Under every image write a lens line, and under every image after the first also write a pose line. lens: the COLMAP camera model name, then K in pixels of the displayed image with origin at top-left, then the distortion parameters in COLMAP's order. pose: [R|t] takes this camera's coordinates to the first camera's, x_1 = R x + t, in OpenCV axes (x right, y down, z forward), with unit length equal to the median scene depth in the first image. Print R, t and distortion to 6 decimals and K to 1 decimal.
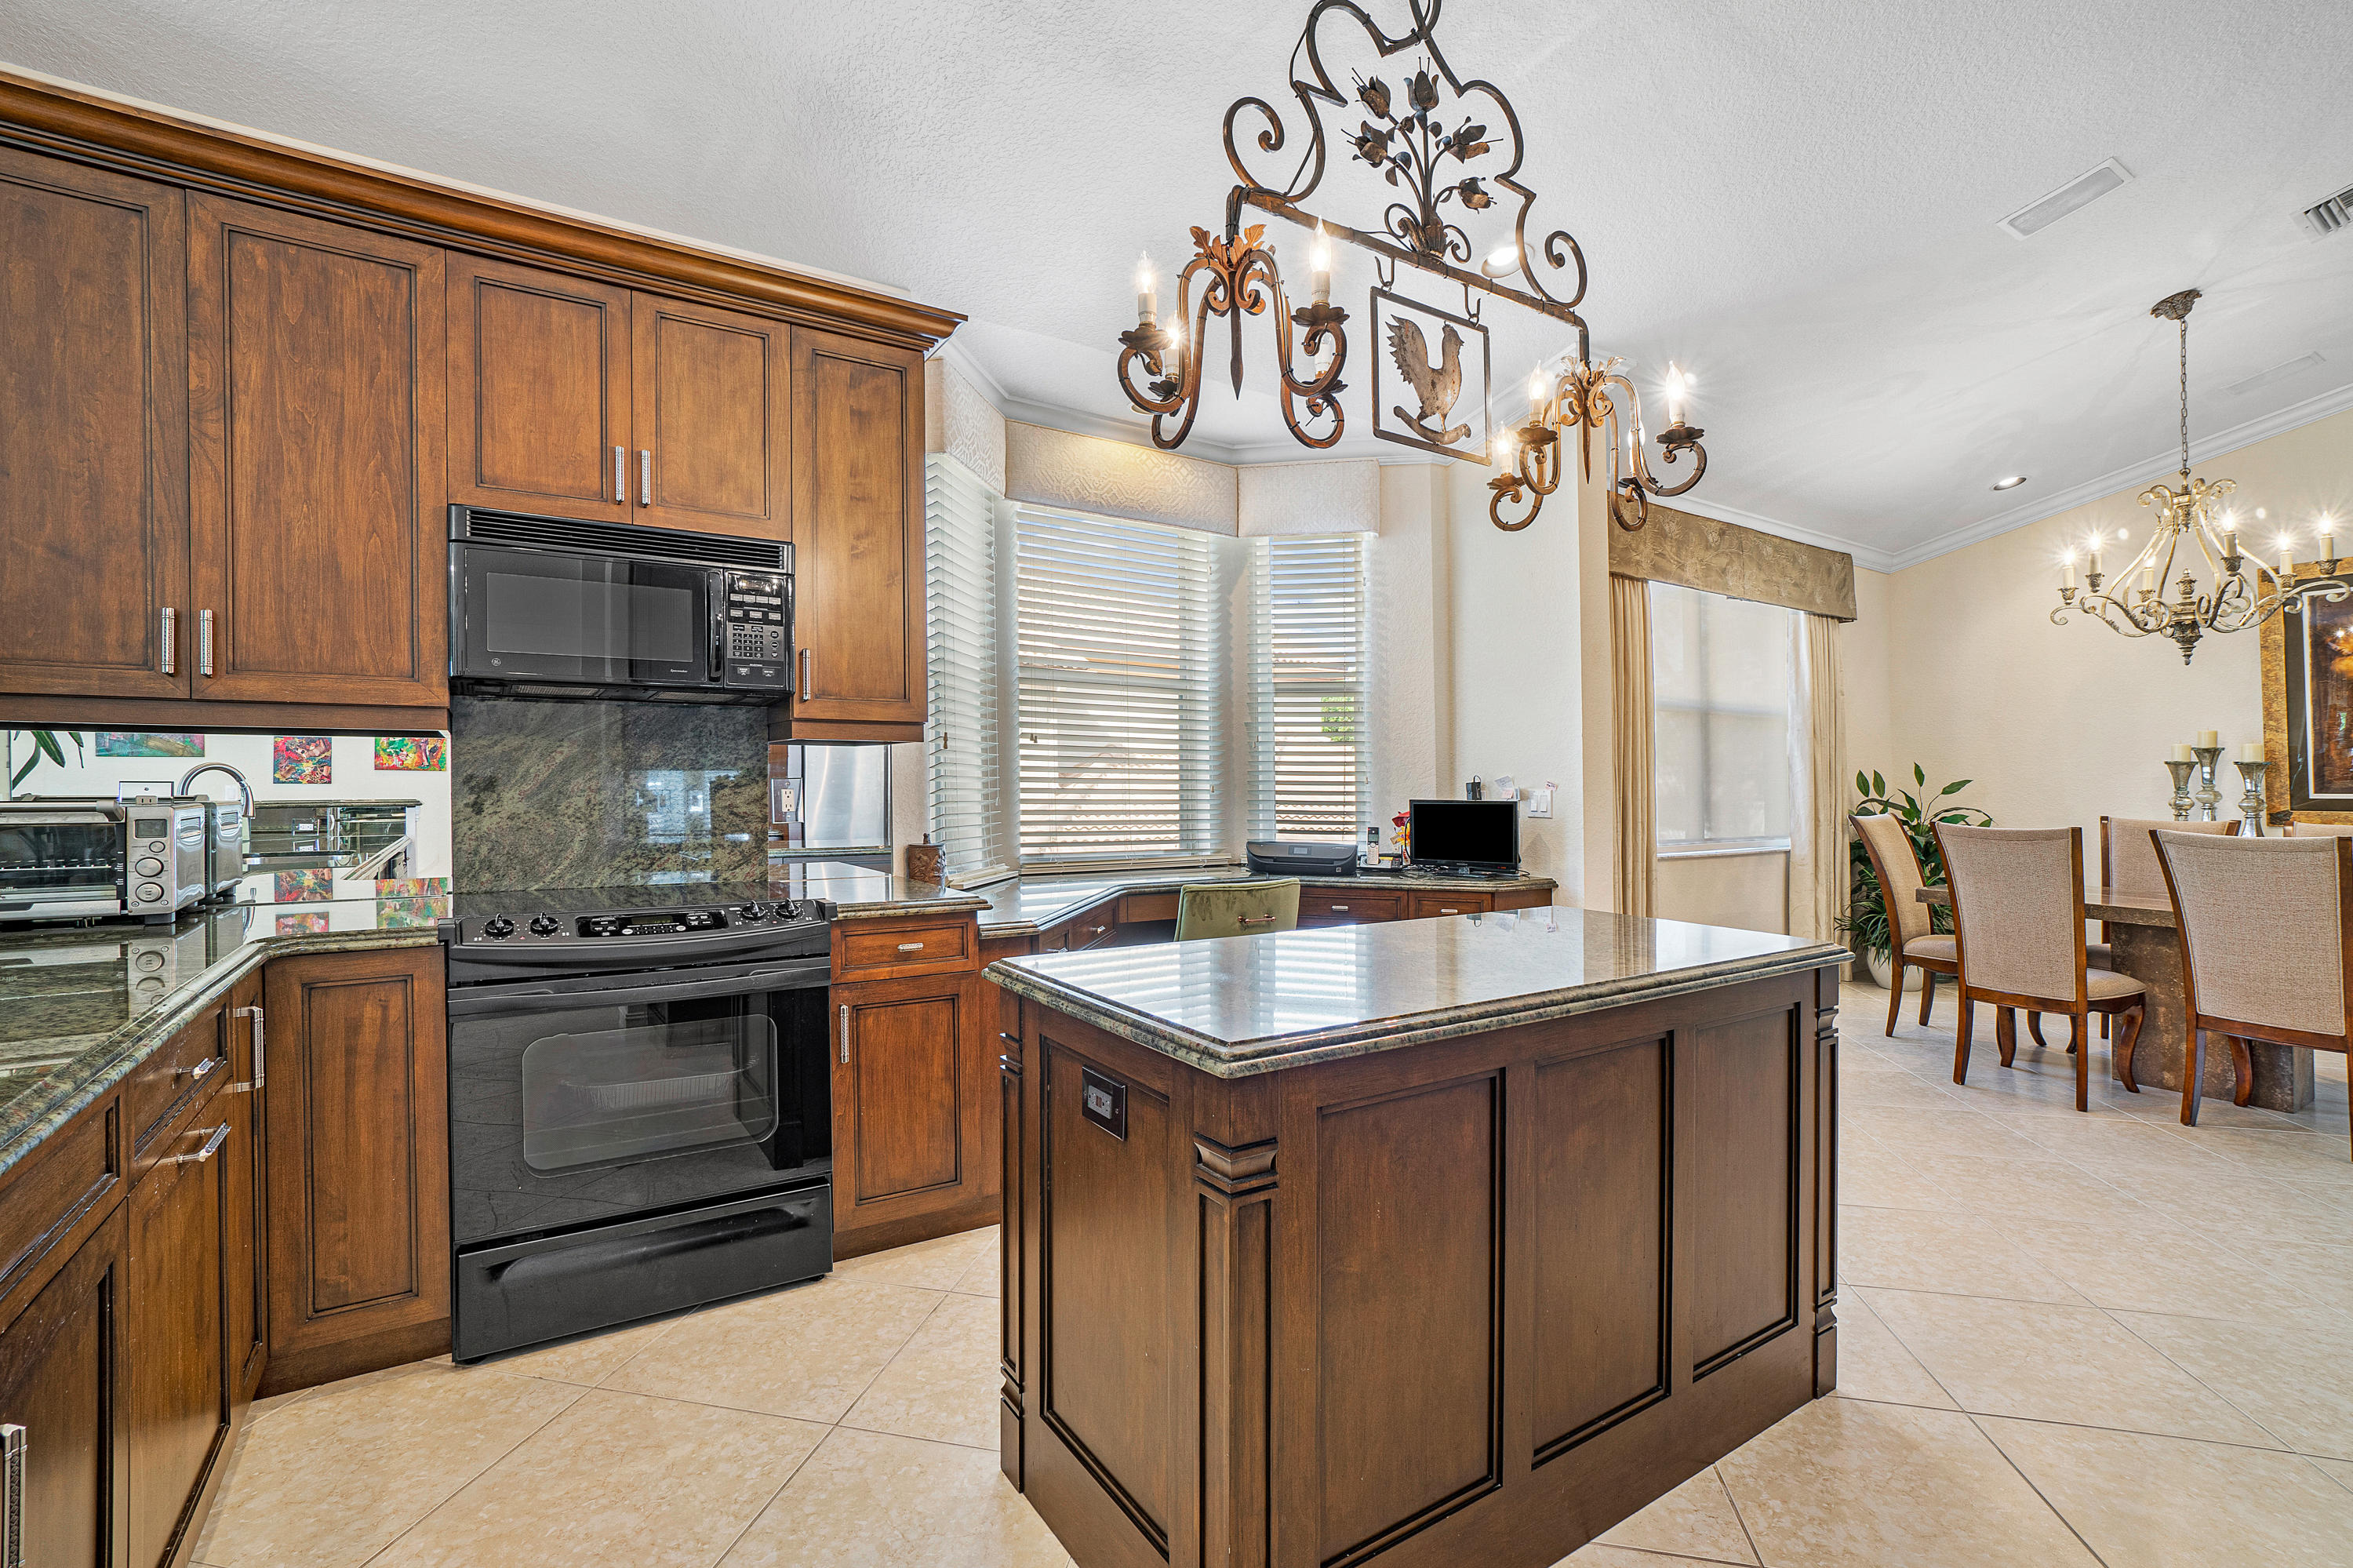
lens RADIAL K [[1021.4, 0, 1162.4], [0, 1021.4, 778.3], [0, 0, 1]] dist [-0.029892, 0.013983]
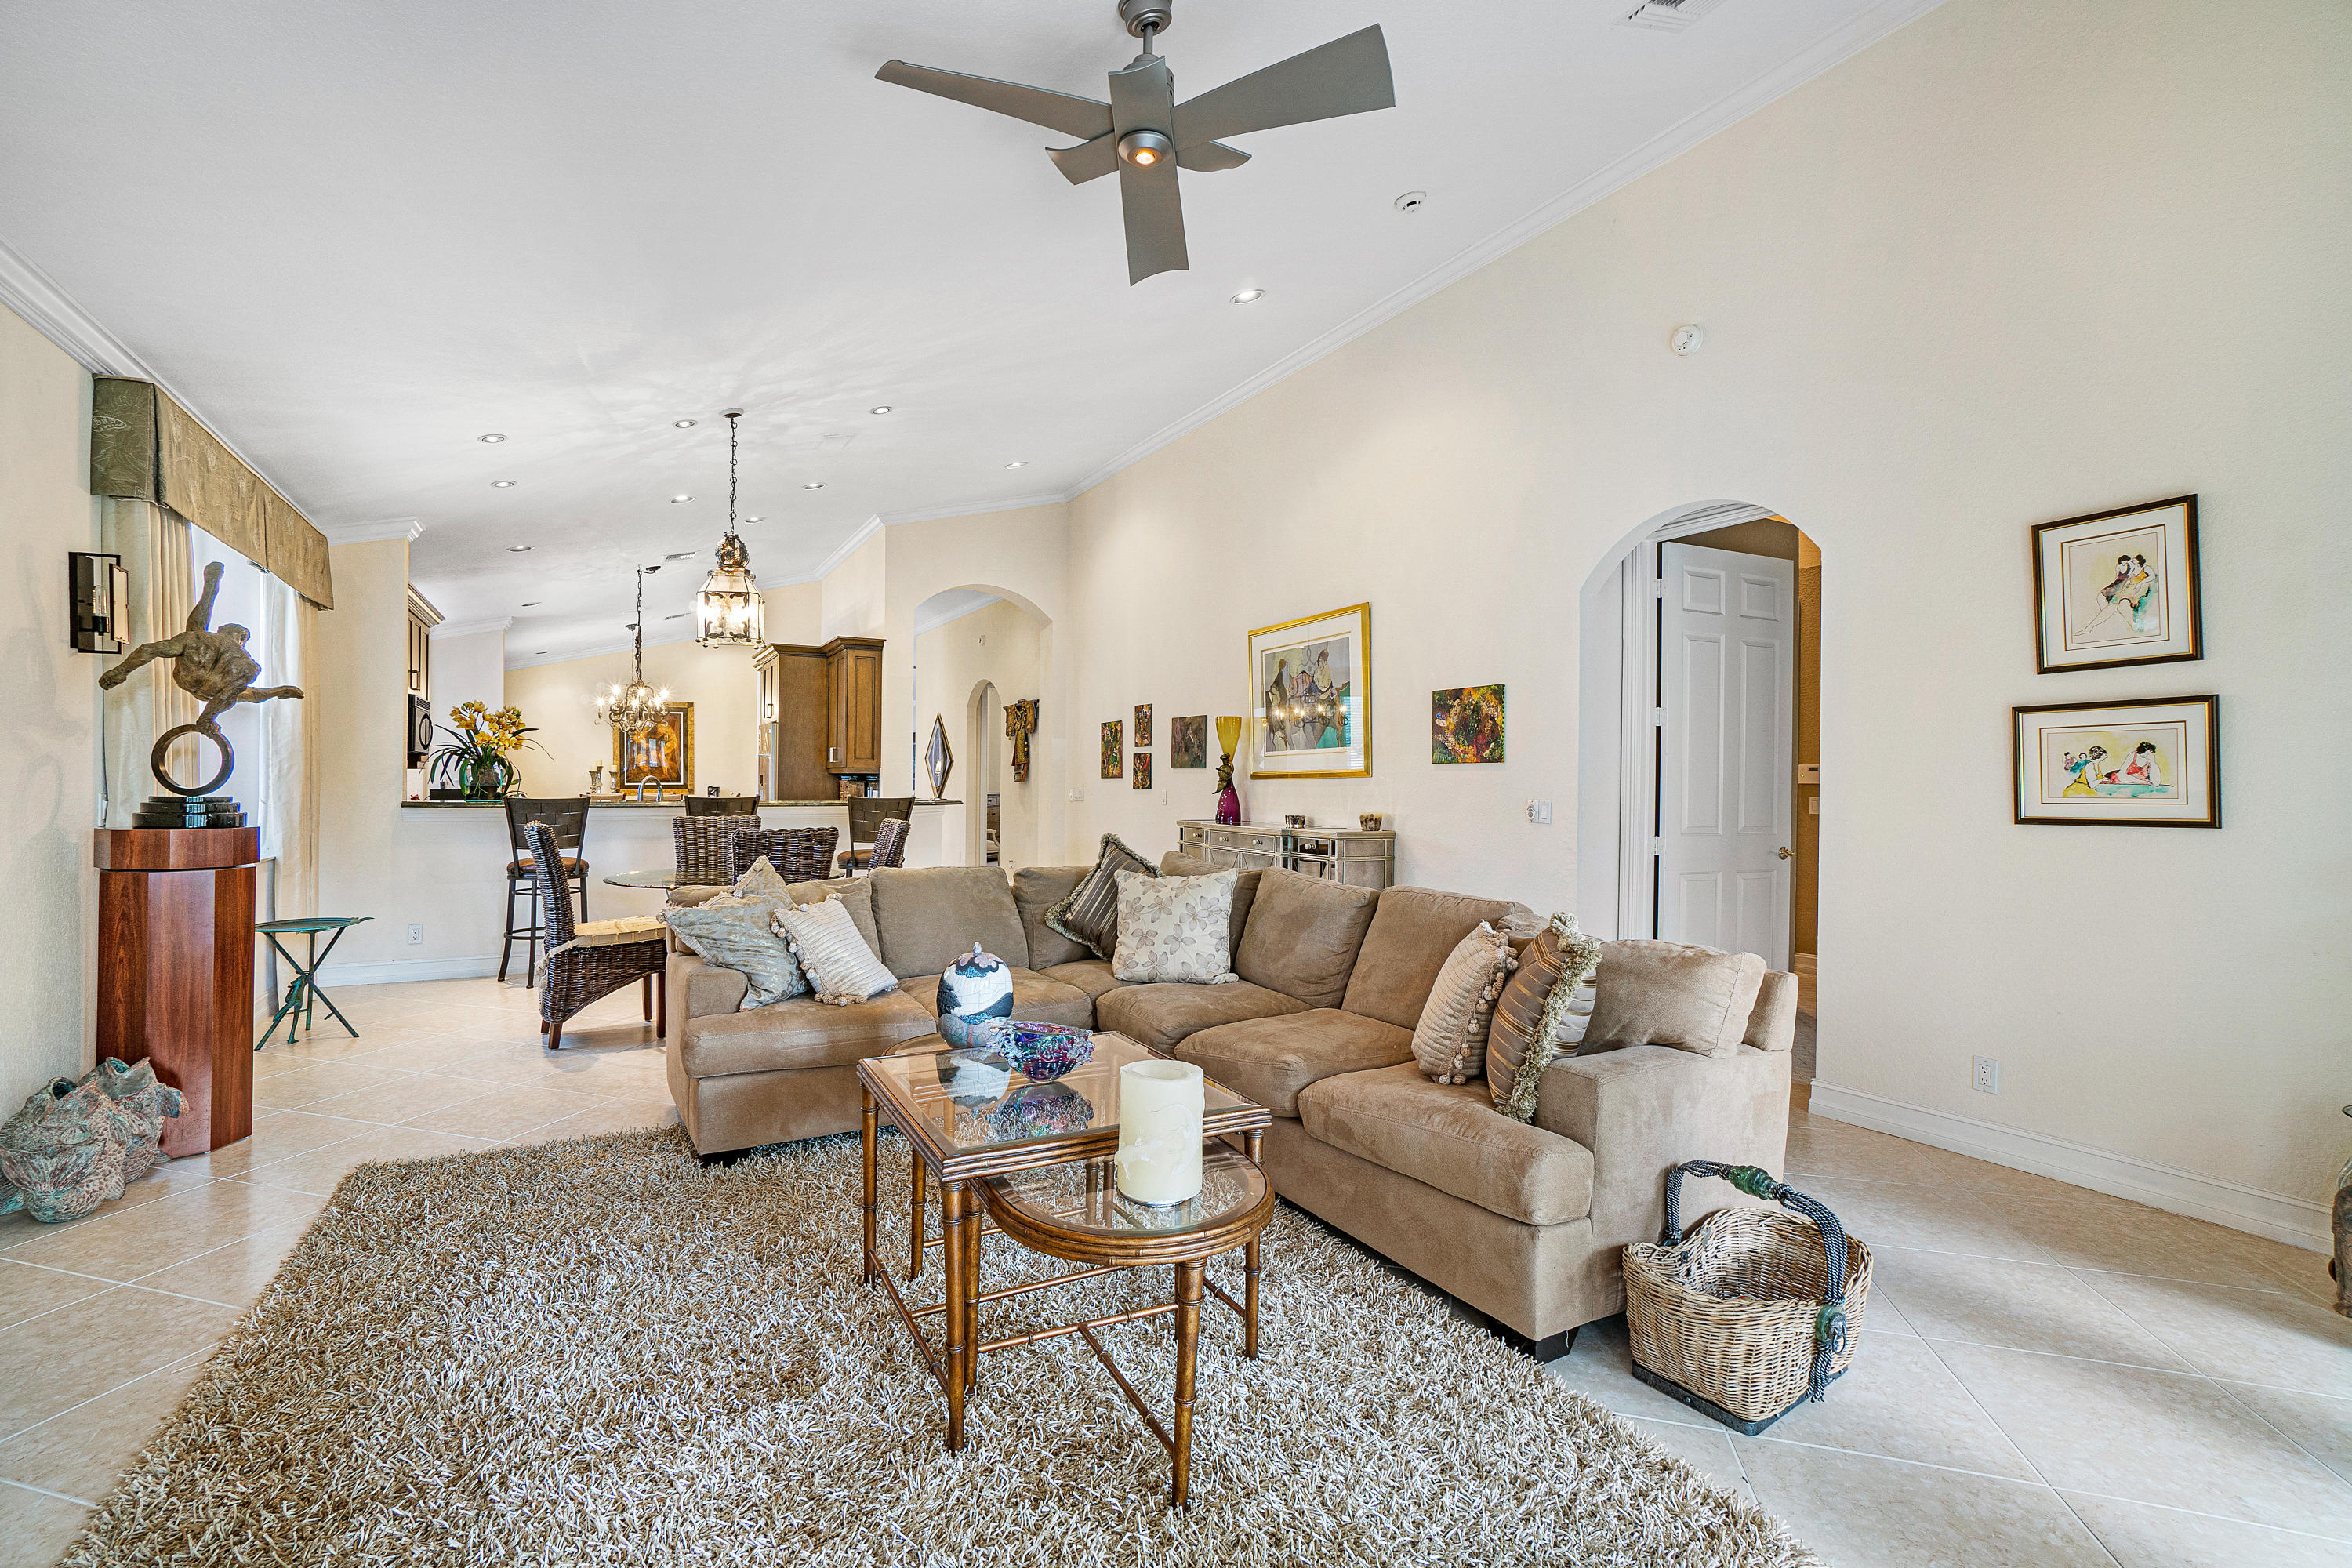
lens RADIAL K [[1020.9, 0, 1162.0], [0, 1020.9, 778.3], [0, 0, 1]] dist [-0.029892, 0.013983]
pose [[0.043214, -0.002410, 0.999063, -2.044973], [-0.007819, 0.999966, 0.002750, -0.022365], [-0.999035, -0.007930, 0.043194, -0.777095]]
